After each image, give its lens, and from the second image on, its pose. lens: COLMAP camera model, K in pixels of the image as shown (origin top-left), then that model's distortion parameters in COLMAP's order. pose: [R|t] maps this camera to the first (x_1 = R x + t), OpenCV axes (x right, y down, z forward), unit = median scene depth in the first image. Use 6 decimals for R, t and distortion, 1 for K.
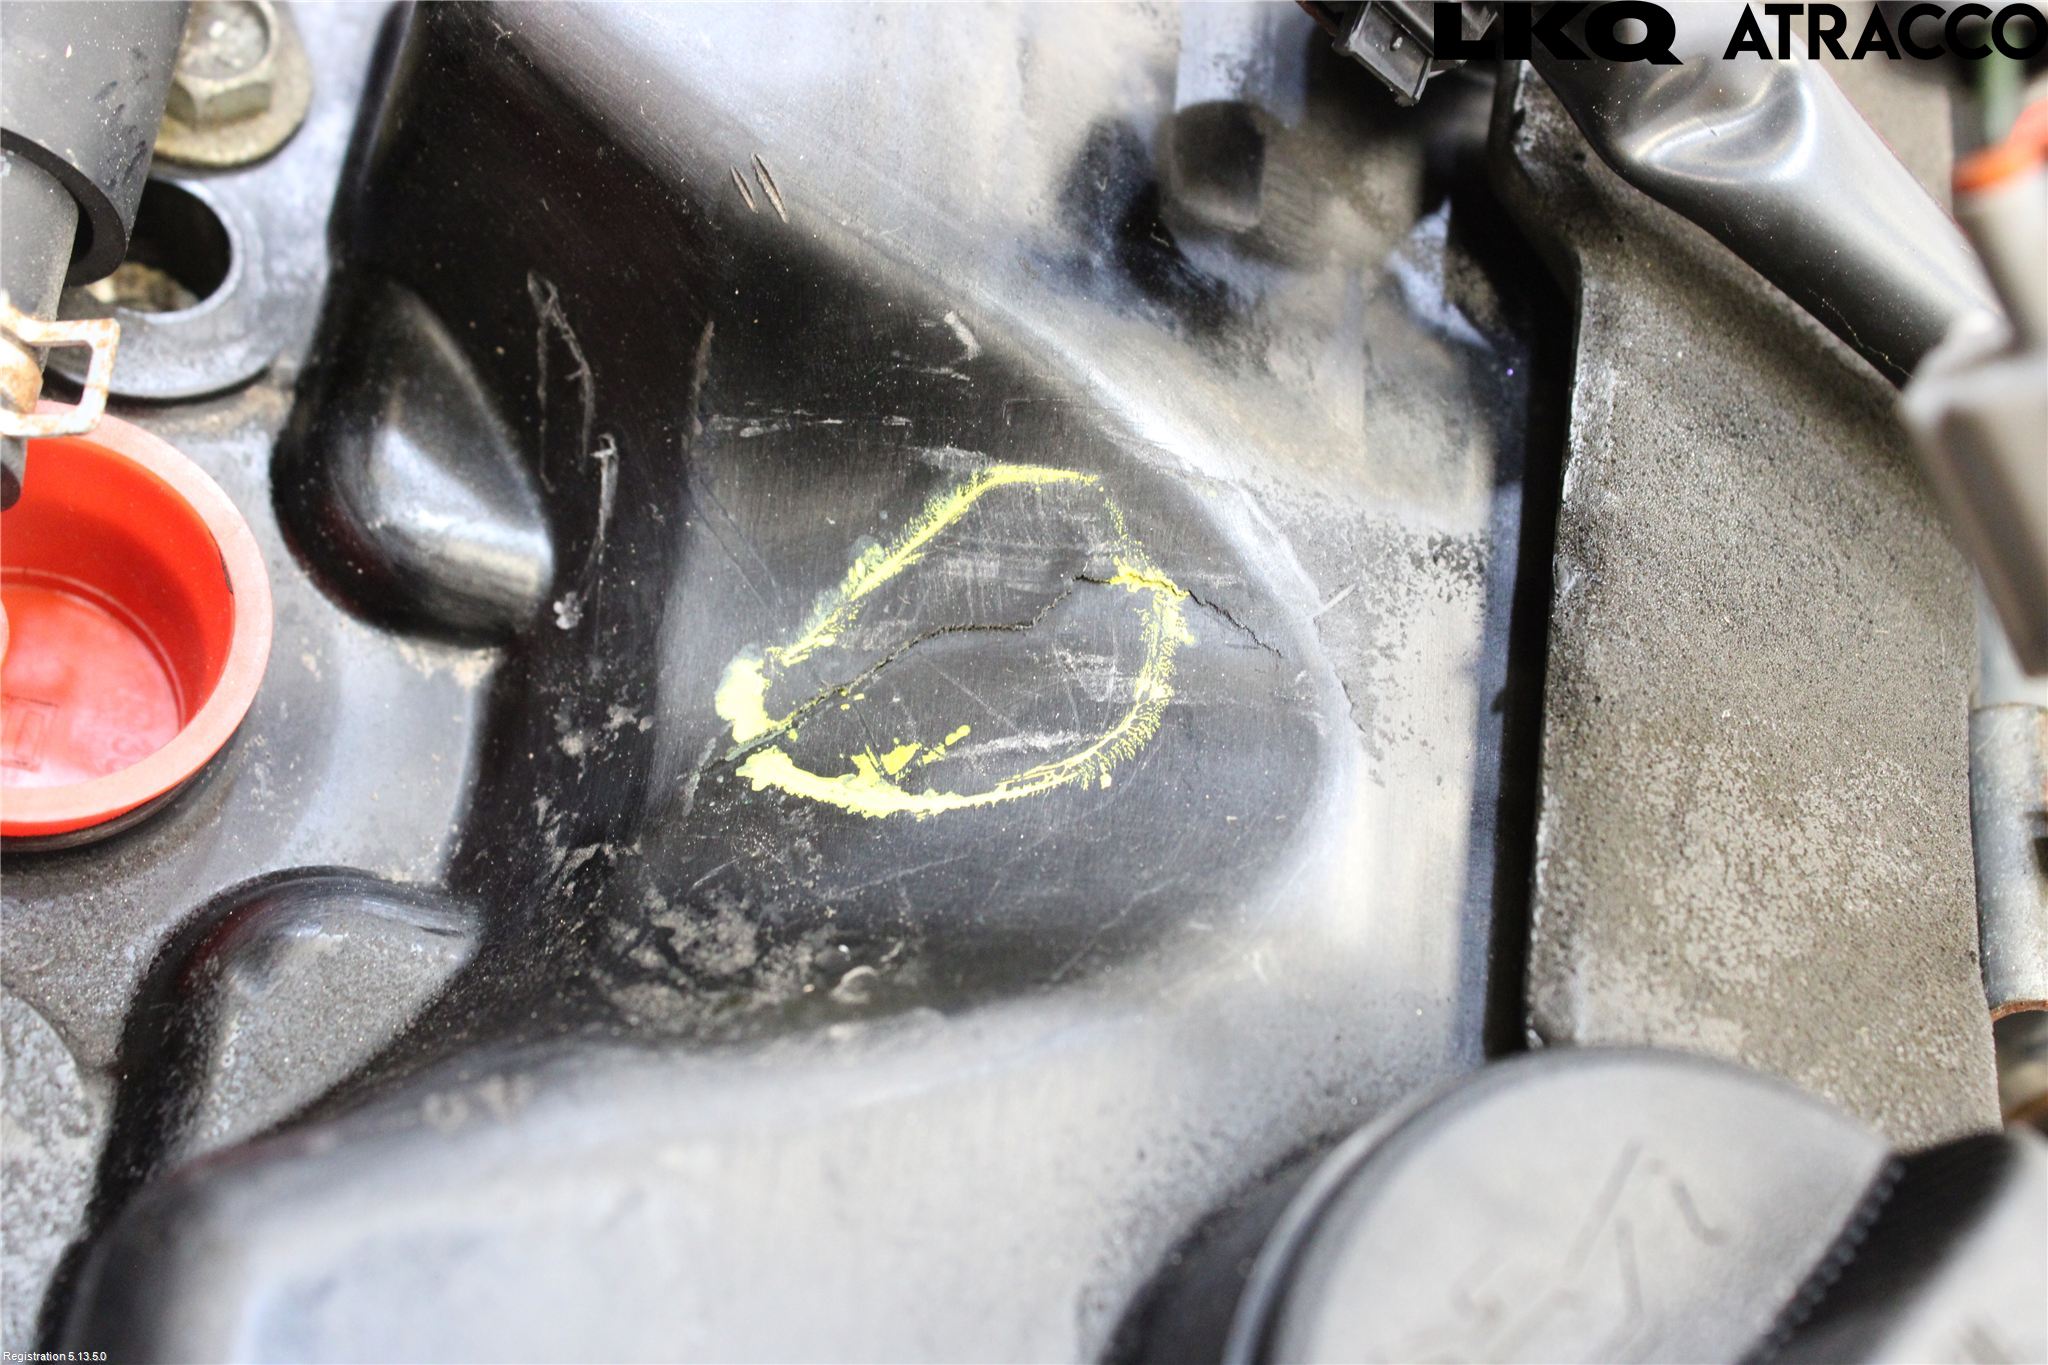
lens RADIAL K [[2665.5, 0, 1024.0], [0, 2665.5, 682.5], [0, 0, 1]] dist [-0.080755, -0.021748]
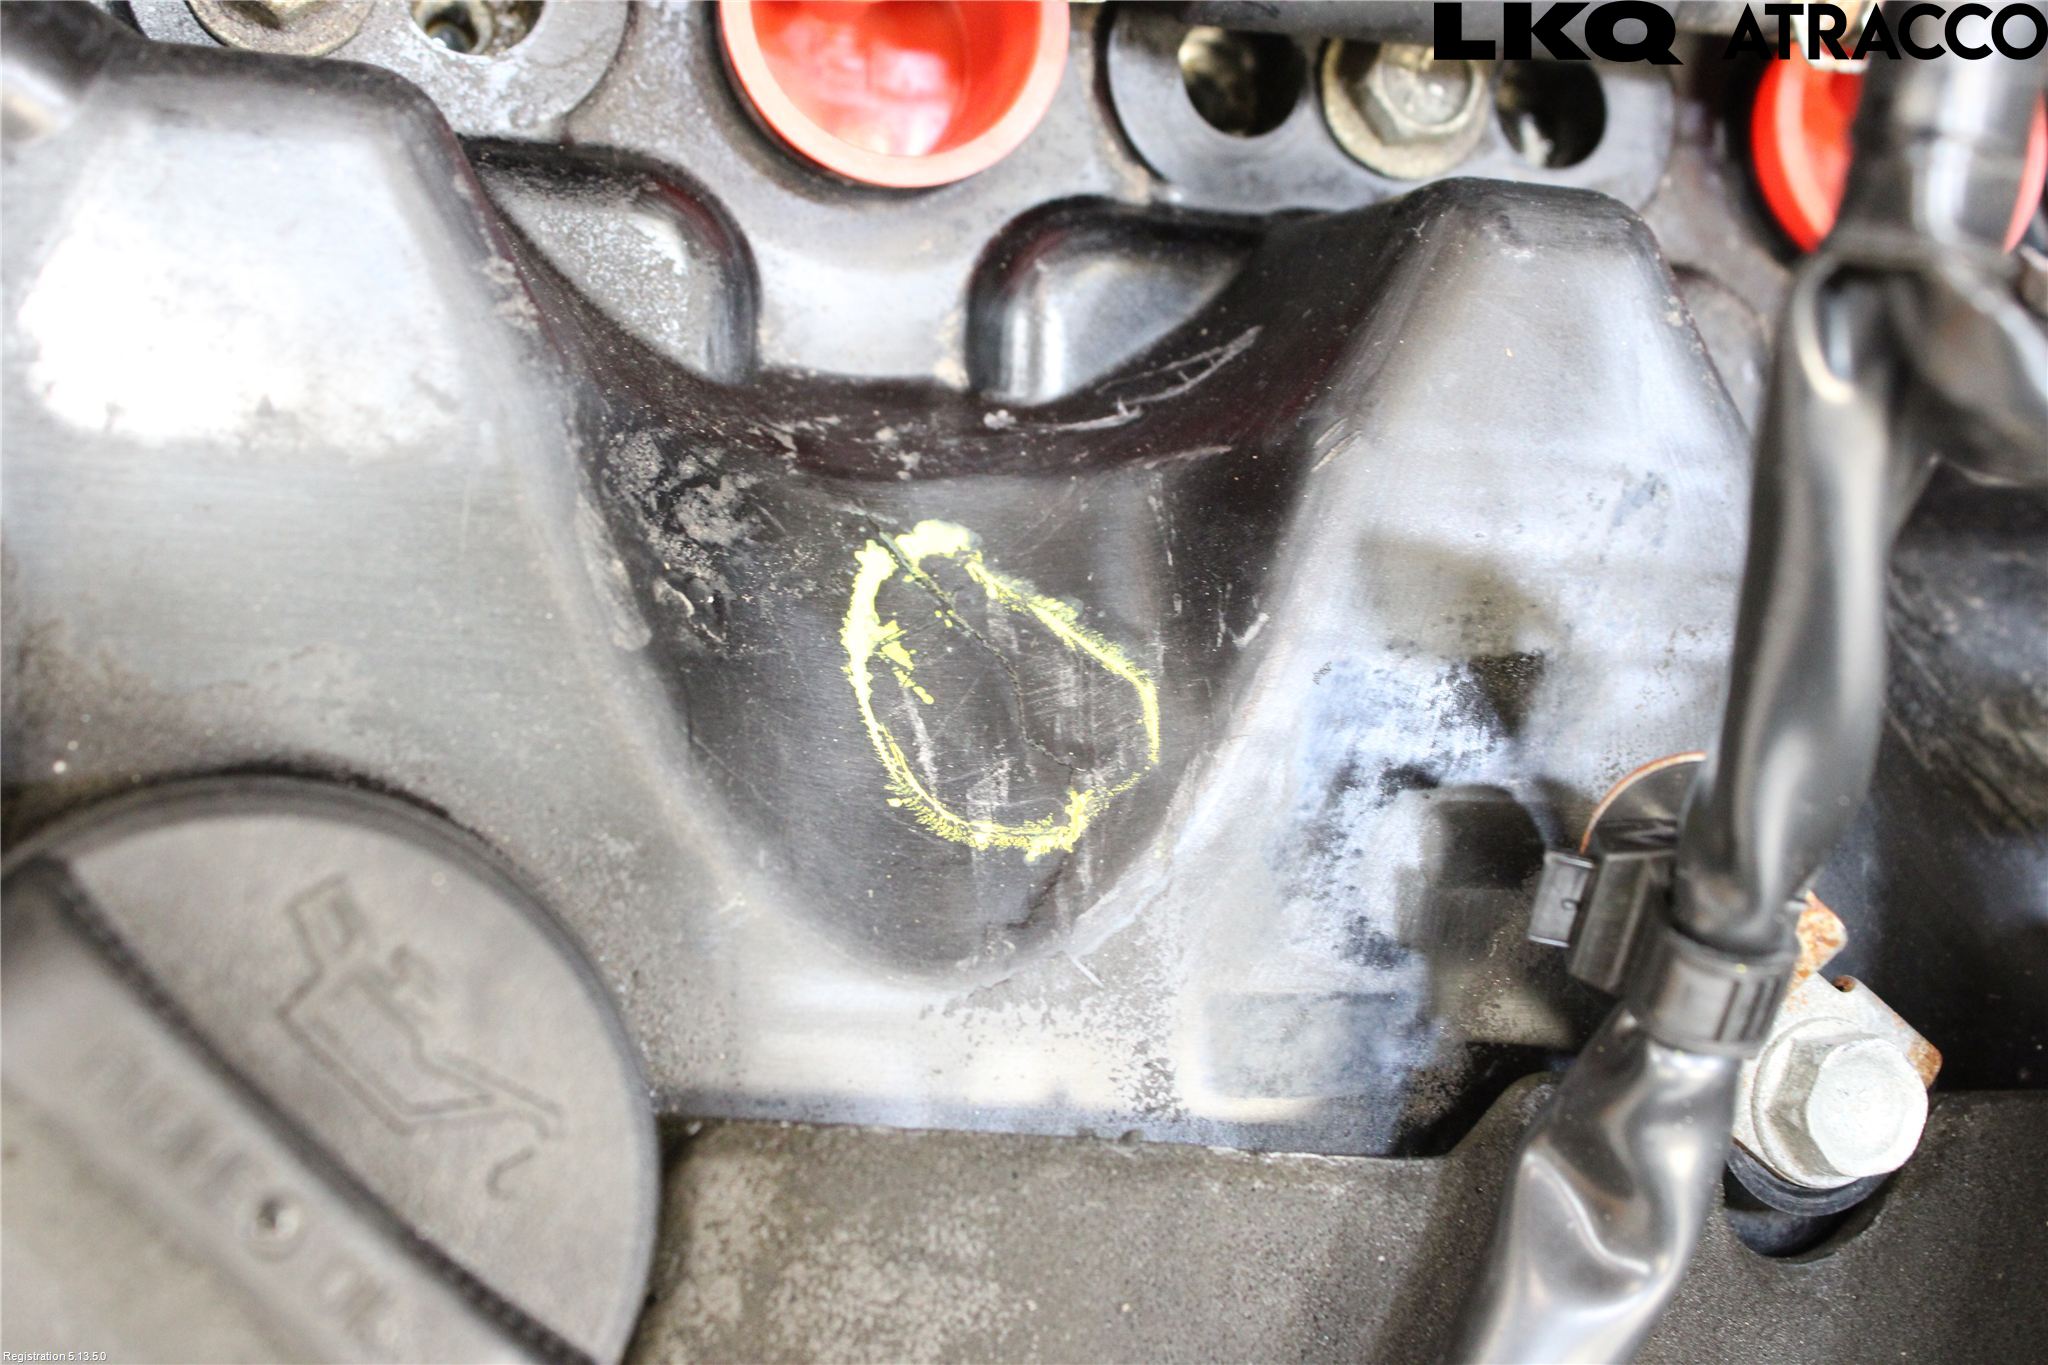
lens RADIAL K [[2665.5, 0, 1024.0], [0, 2665.5, 682.5], [0, 0, 1]] dist [-0.080755, -0.021748]
pose [[0.165877, 0.923551, -0.345742, 0.395725], [-0.965608, 0.223293, 0.133193, -0.186771], [0.200213, 0.311758, 0.928828, -0.119681]]
